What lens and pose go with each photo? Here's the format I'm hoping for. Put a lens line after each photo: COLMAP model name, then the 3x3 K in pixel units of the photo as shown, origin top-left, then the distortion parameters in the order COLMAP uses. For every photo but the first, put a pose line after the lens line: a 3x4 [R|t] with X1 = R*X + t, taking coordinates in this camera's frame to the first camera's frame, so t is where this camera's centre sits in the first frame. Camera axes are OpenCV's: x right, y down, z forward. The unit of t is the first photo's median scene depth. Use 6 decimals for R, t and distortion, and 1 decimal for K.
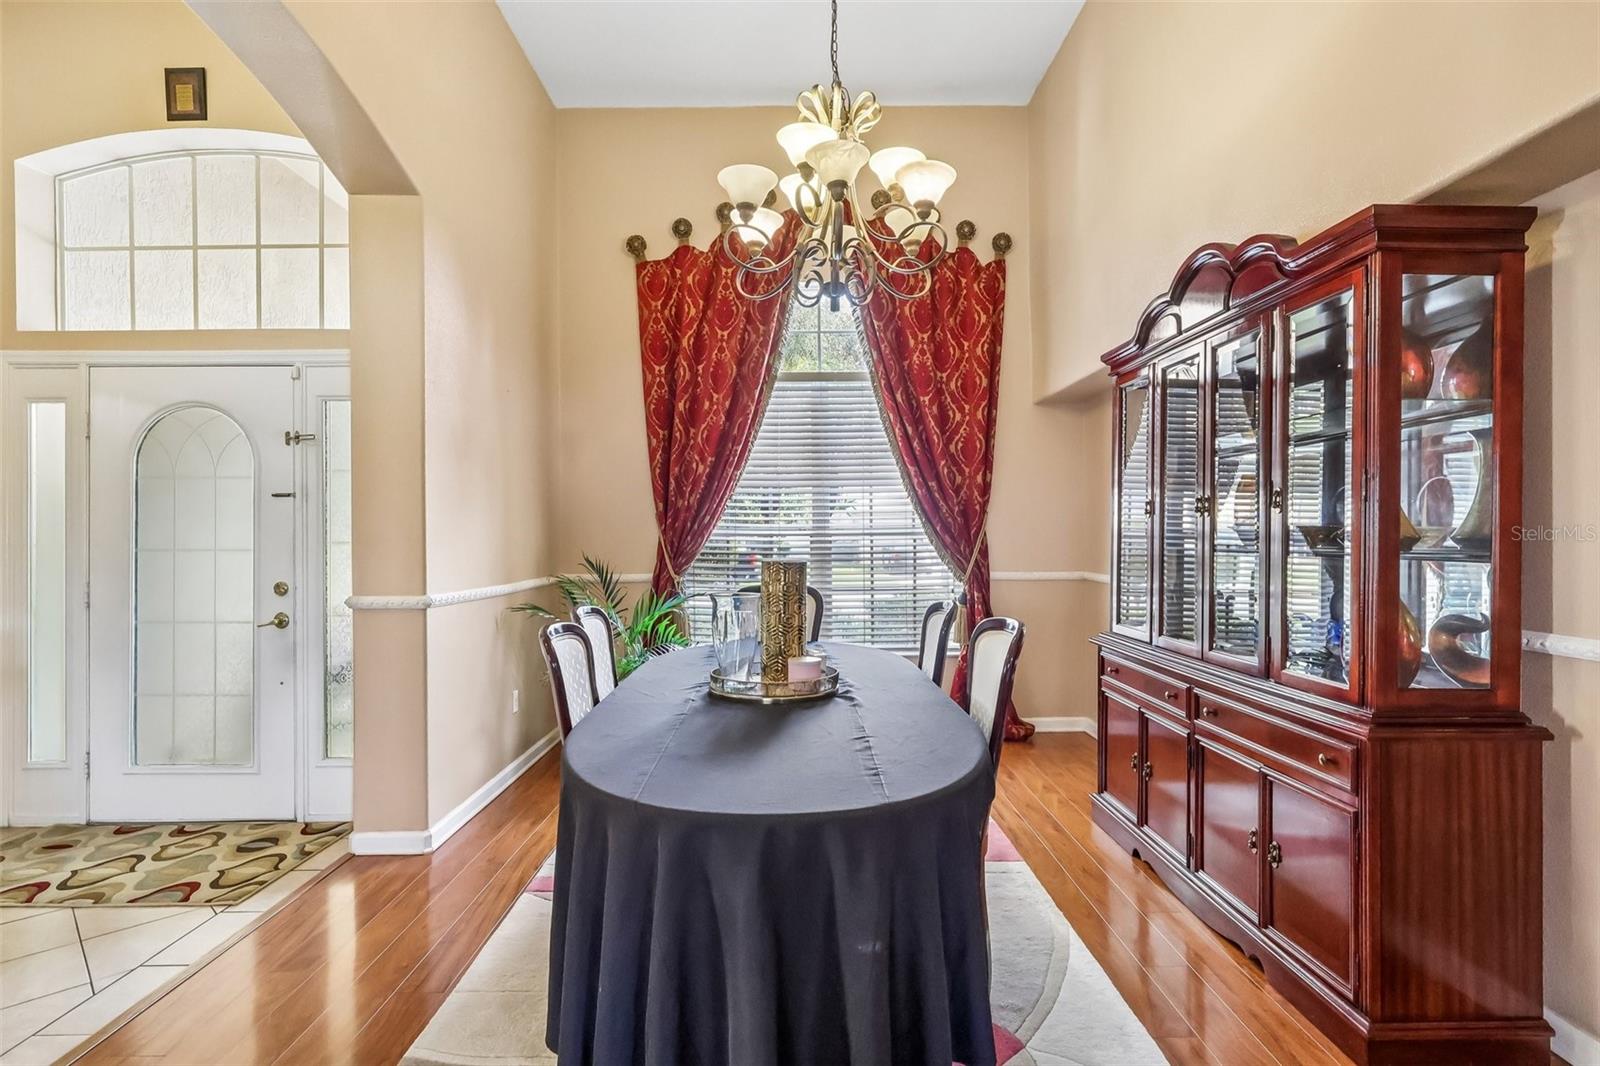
lens RADIAL K [[795.7, 0, 802.5], [0, 795.7, 534.3], [0, 0, 1]] dist [0.000692, 0.002504]
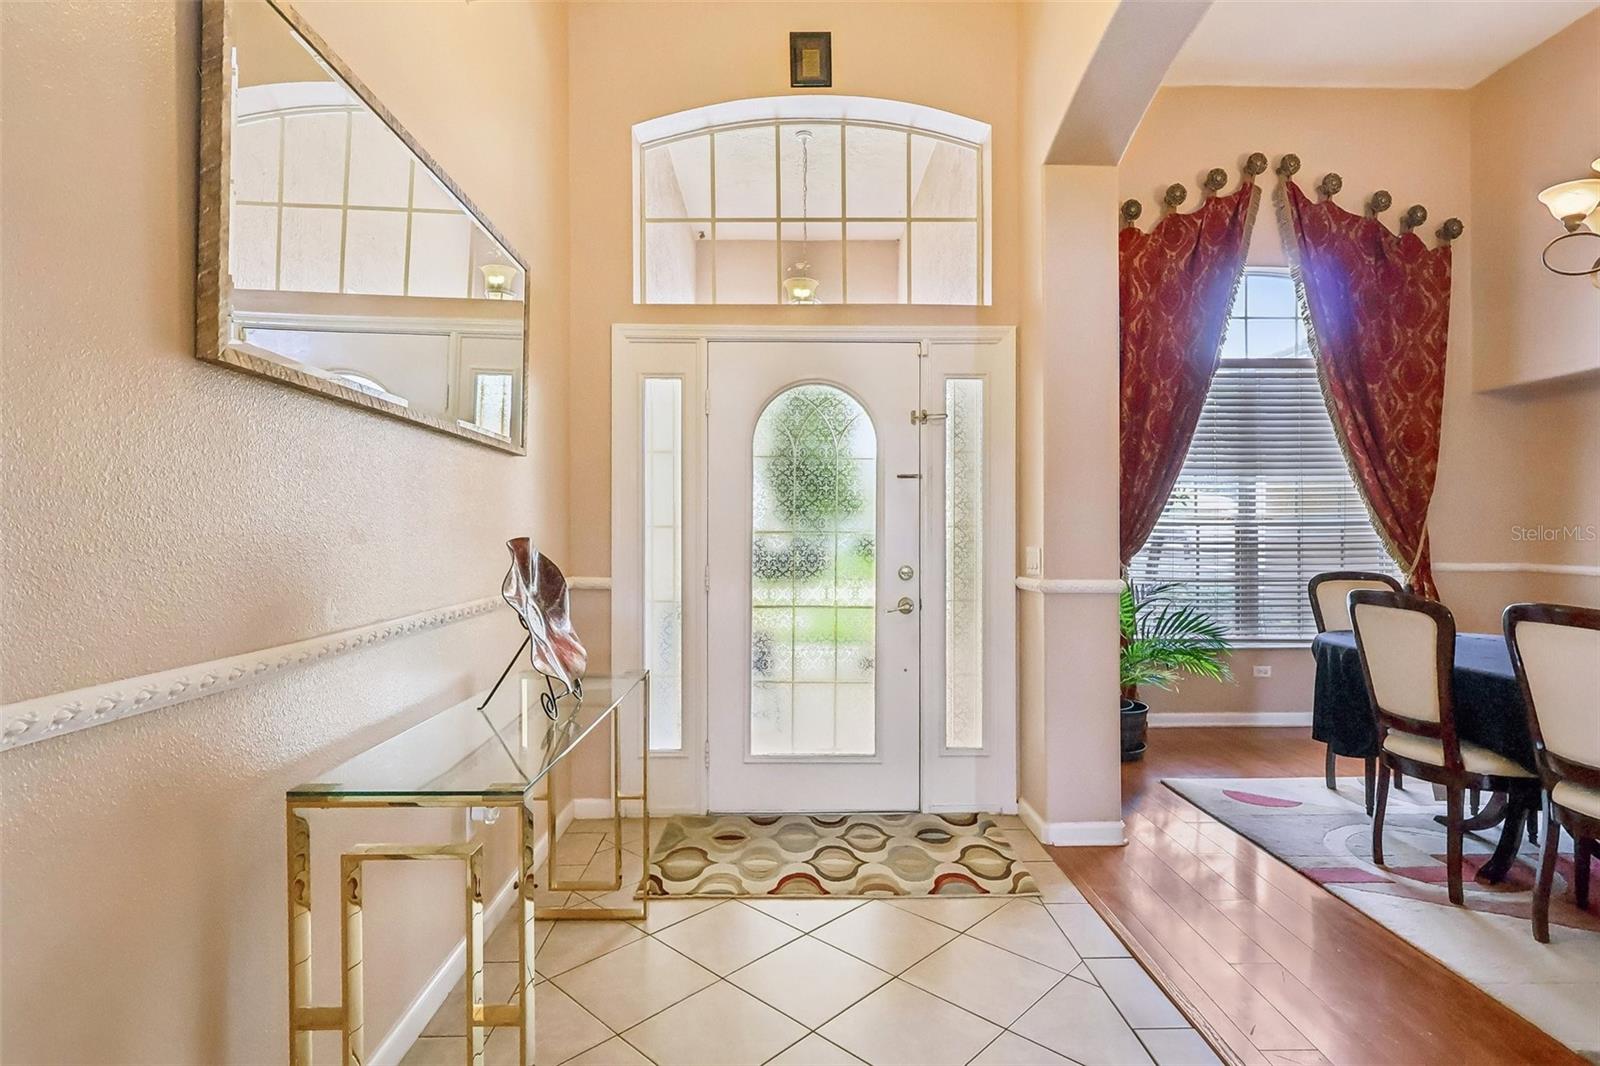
lens RADIAL K [[795.7, 0, 799.6], [0, 795.7, 536.4], [0, 0, 1]] dist [0.000692, 0.002504]
pose [[0.999826, 0.006470, 0.017499, -0.798655], [-0.006587, 0.999956, 0.006650, 0.018282], [-0.017455, -0.006764, 0.999825, 0.034169]]
